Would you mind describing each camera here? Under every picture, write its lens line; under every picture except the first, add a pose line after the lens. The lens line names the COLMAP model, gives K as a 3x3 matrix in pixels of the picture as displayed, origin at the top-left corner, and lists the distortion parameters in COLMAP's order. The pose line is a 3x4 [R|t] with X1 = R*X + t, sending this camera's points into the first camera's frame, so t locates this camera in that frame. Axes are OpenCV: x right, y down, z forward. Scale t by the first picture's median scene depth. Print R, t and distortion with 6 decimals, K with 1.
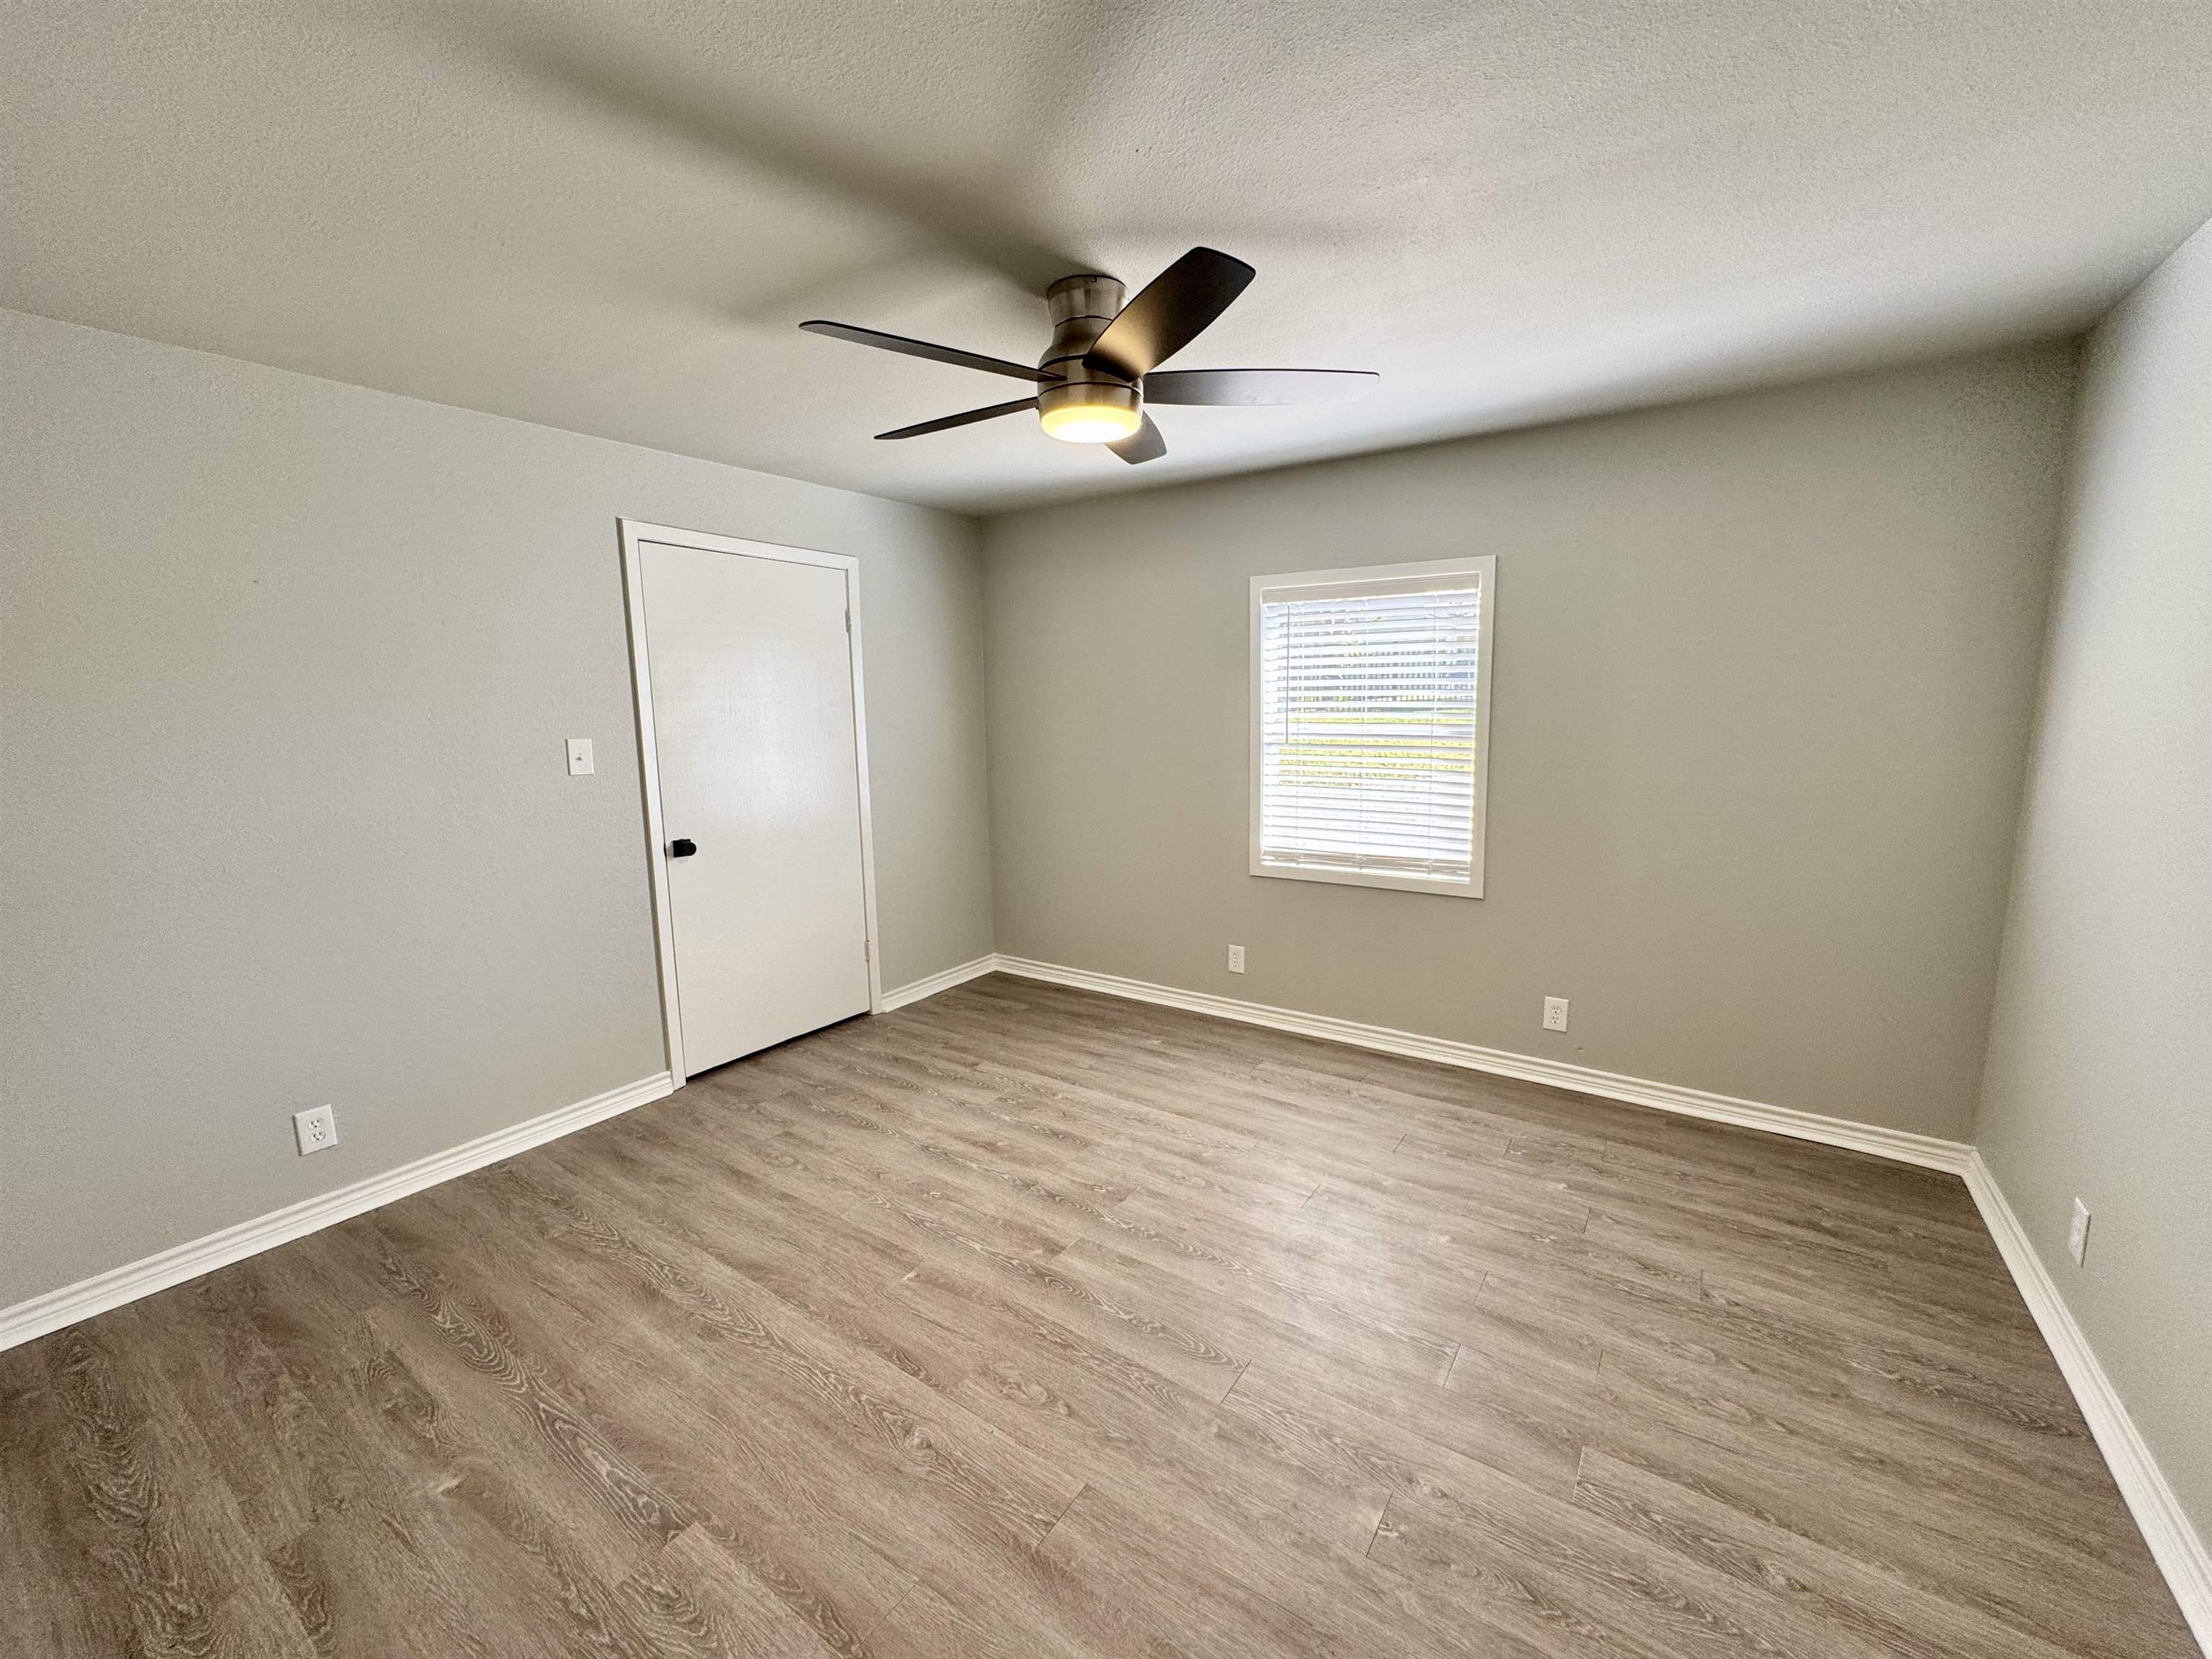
lens RADIAL K [[878.6, 0, 1106.0], [0, 878.6, 829.5], [0, 0, 1]] dist [-0.001037, 0.000309]
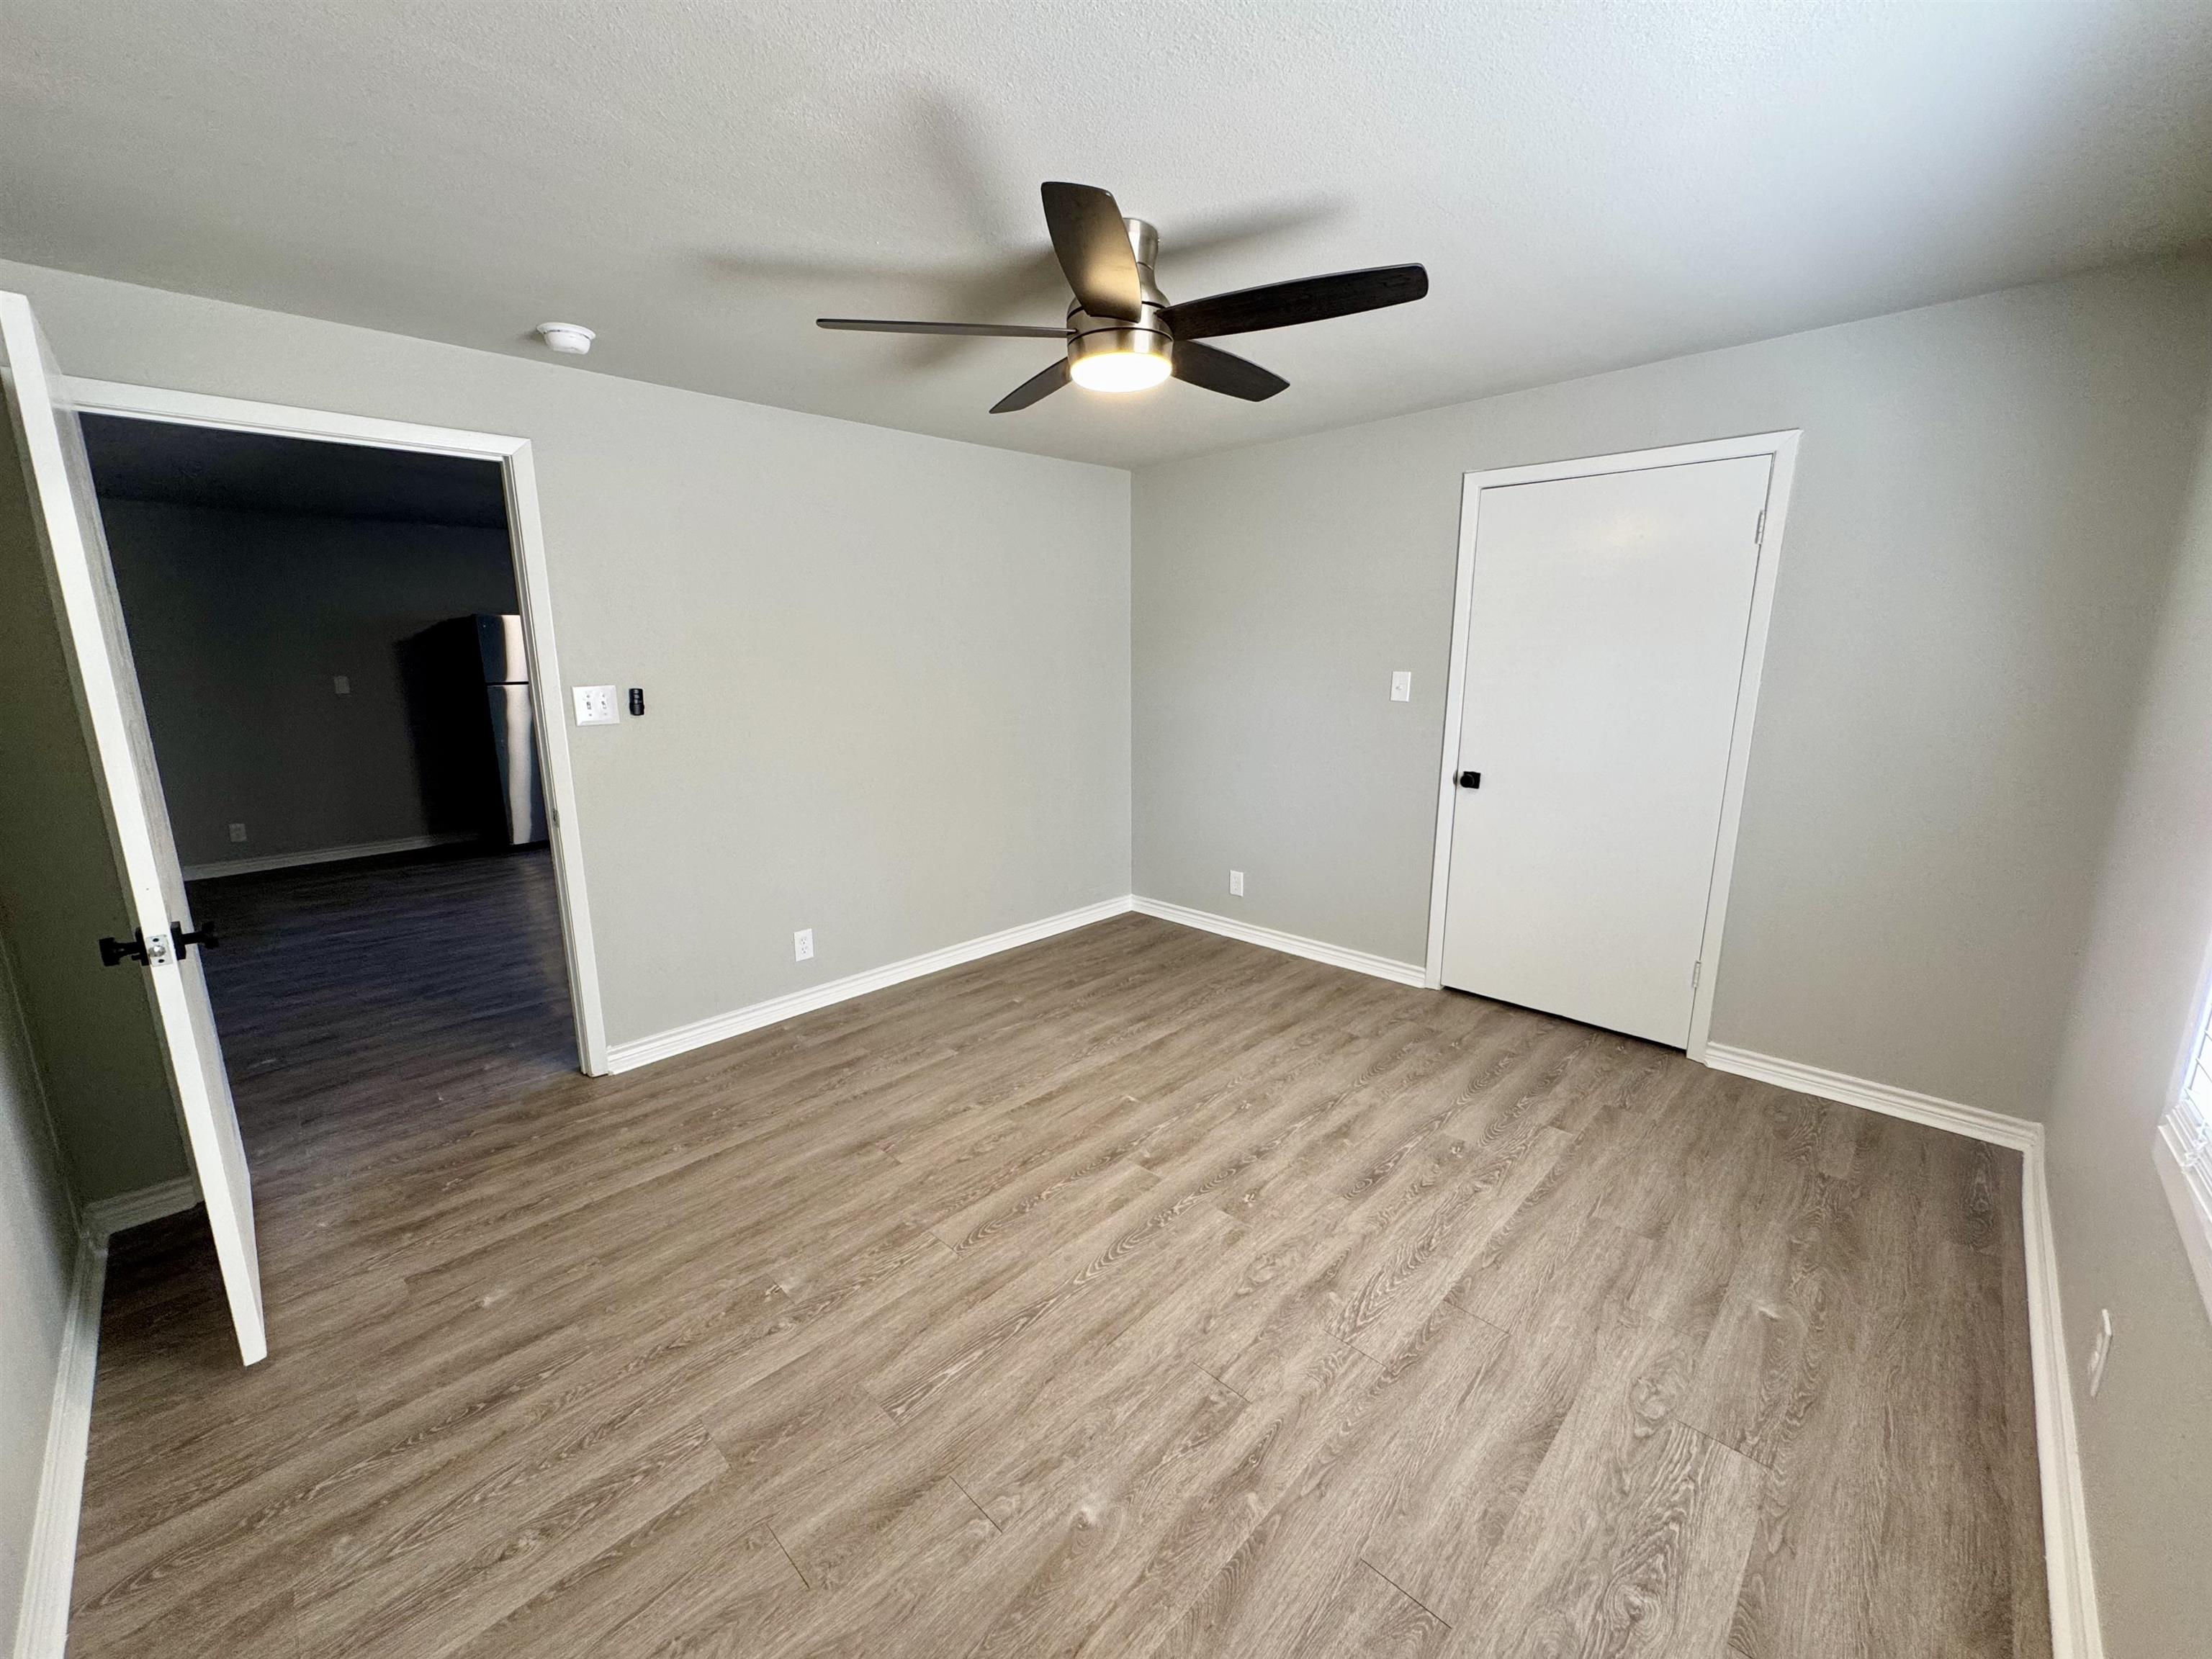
lens RADIAL K [[878.6, 0, 1106.0], [0, 878.6, 829.5], [0, 0, 1]] dist [-0.001037, 0.000309]
pose [[-0.167878, 0.215903, -0.961875, 0.756691], [-0.131031, 0.962178, 0.238840, -0.141039], [0.977061, 0.166131, -0.133239, 0.862801]]
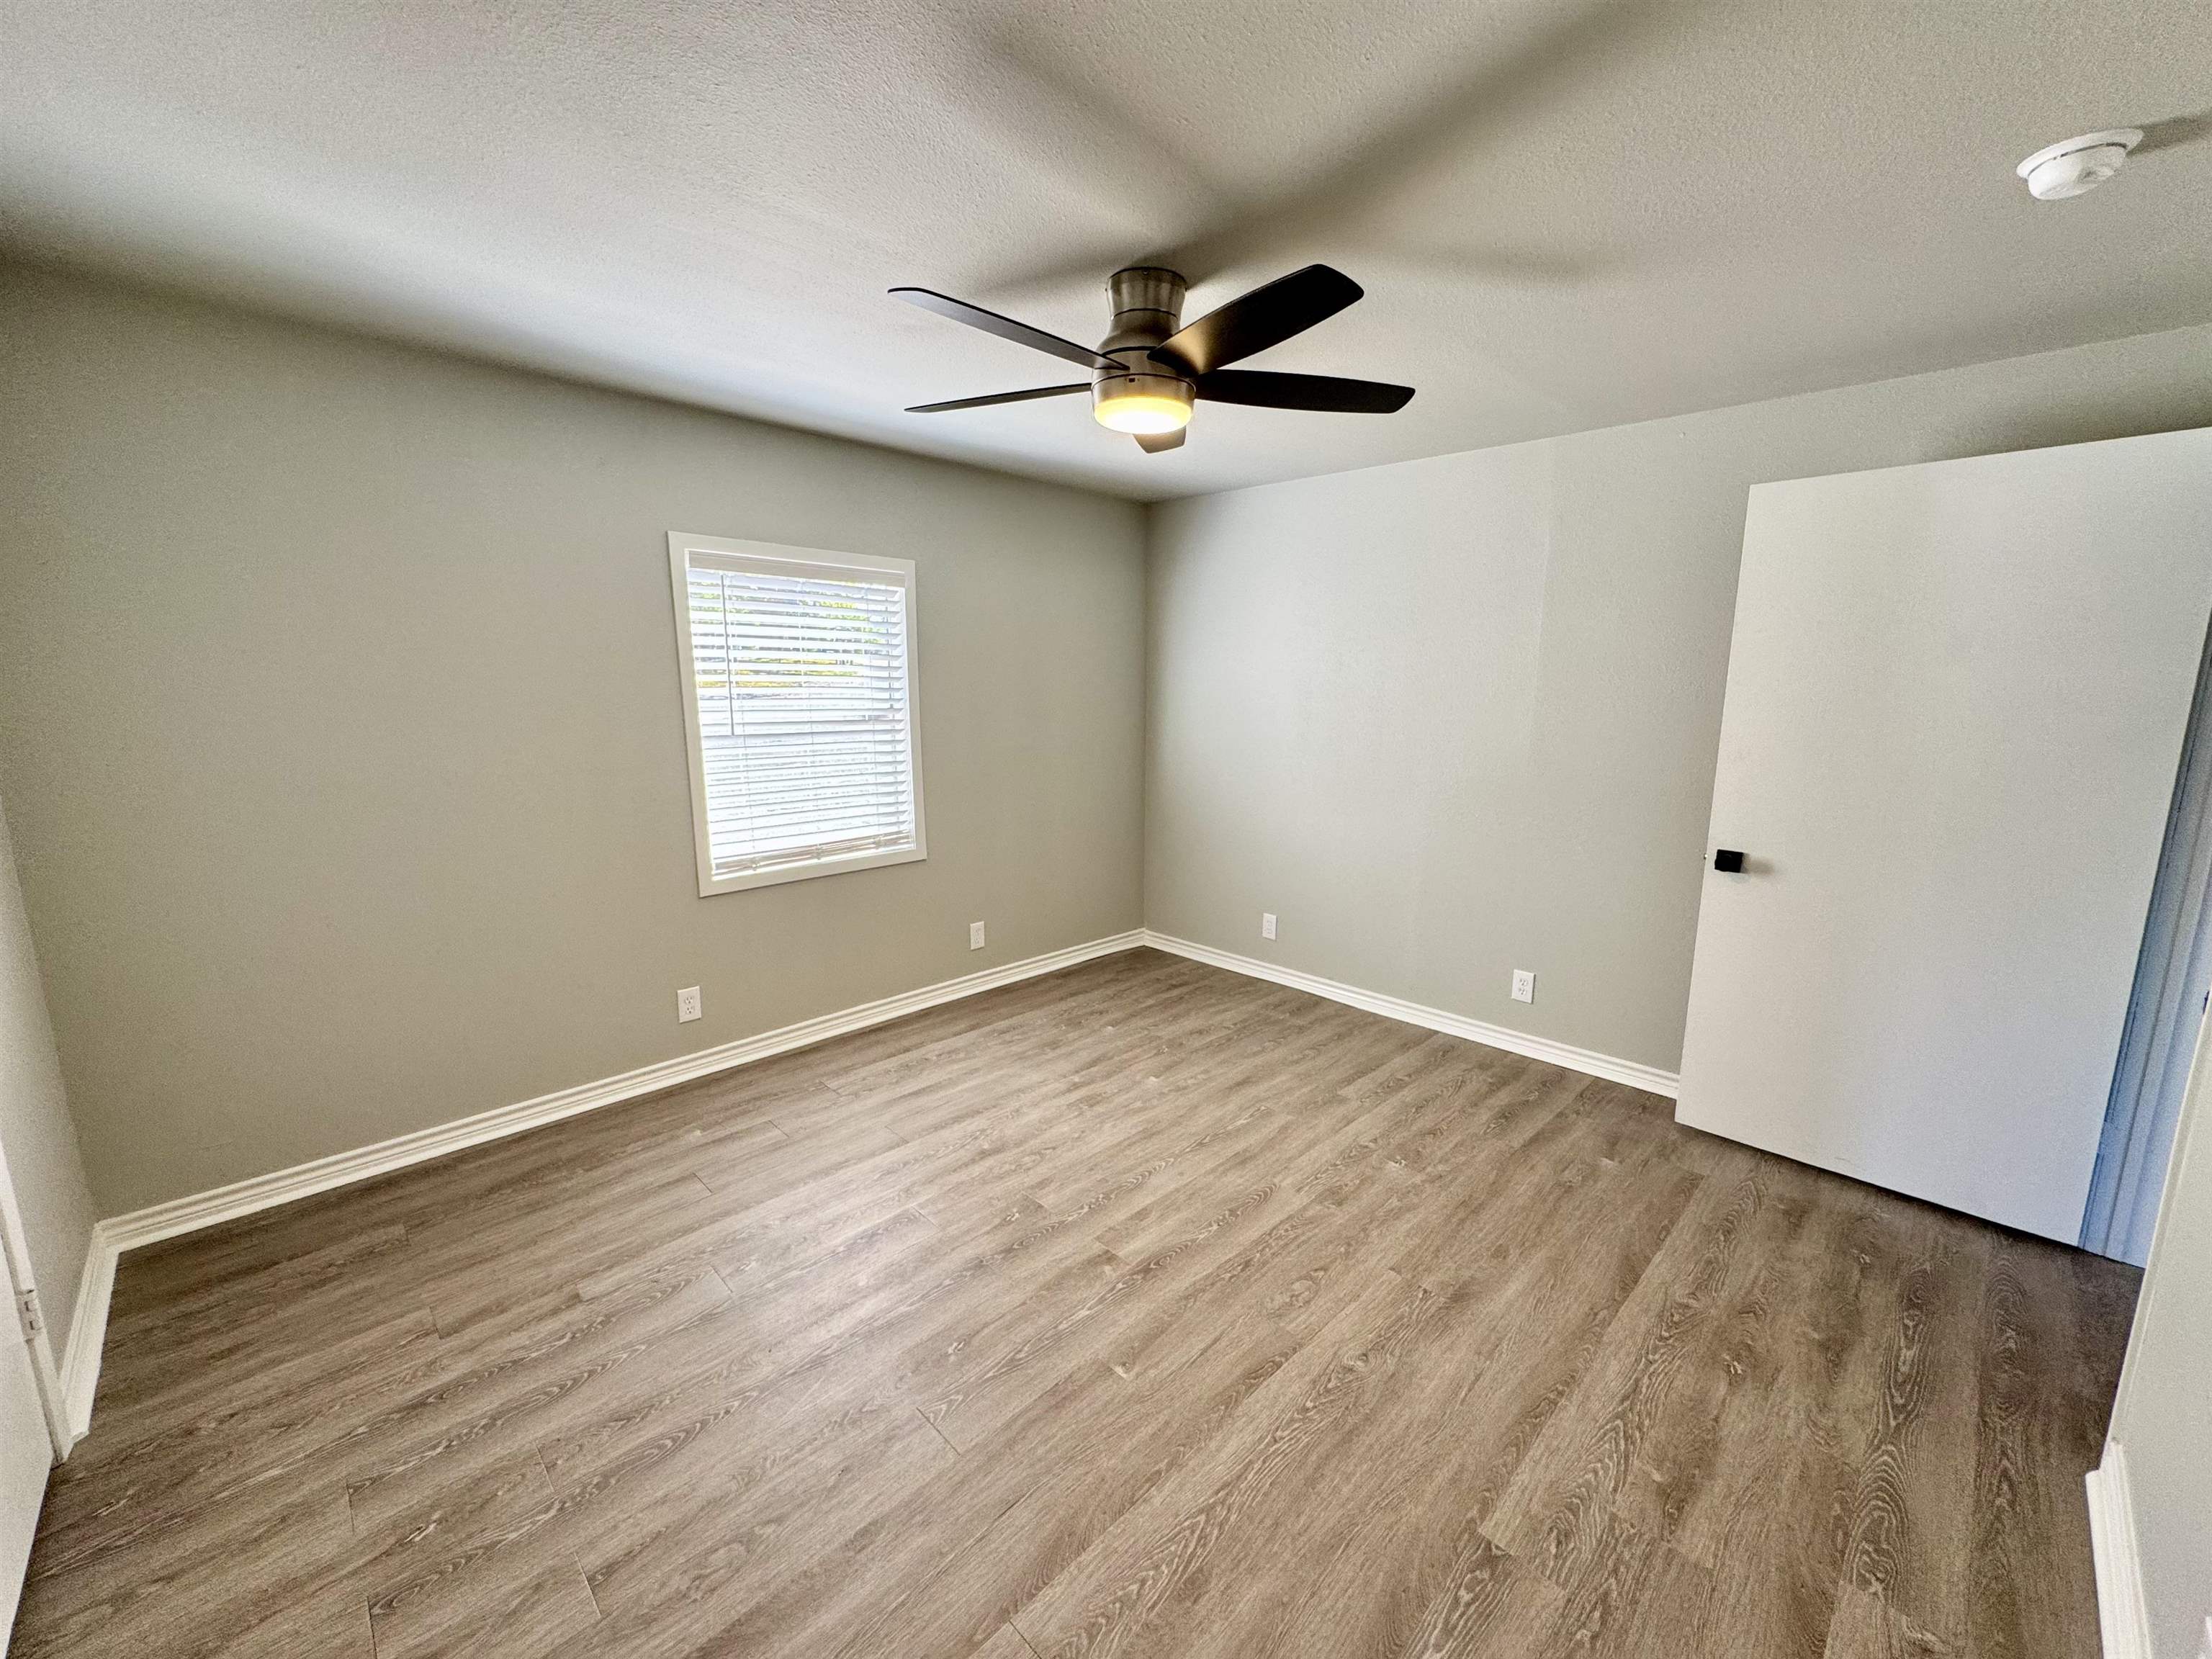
lens RADIAL K [[882.9, 0, 1107.2], [0, 882.9, 826.6], [0, 0, 1]] dist [-0.002275, 0.000182]
pose [[0.188759, -0.146968, 0.970964, -0.781618], [0.134505, 0.983289, 0.122685, -0.088581], [-0.972768, 0.107442, 0.205372, 0.632108]]
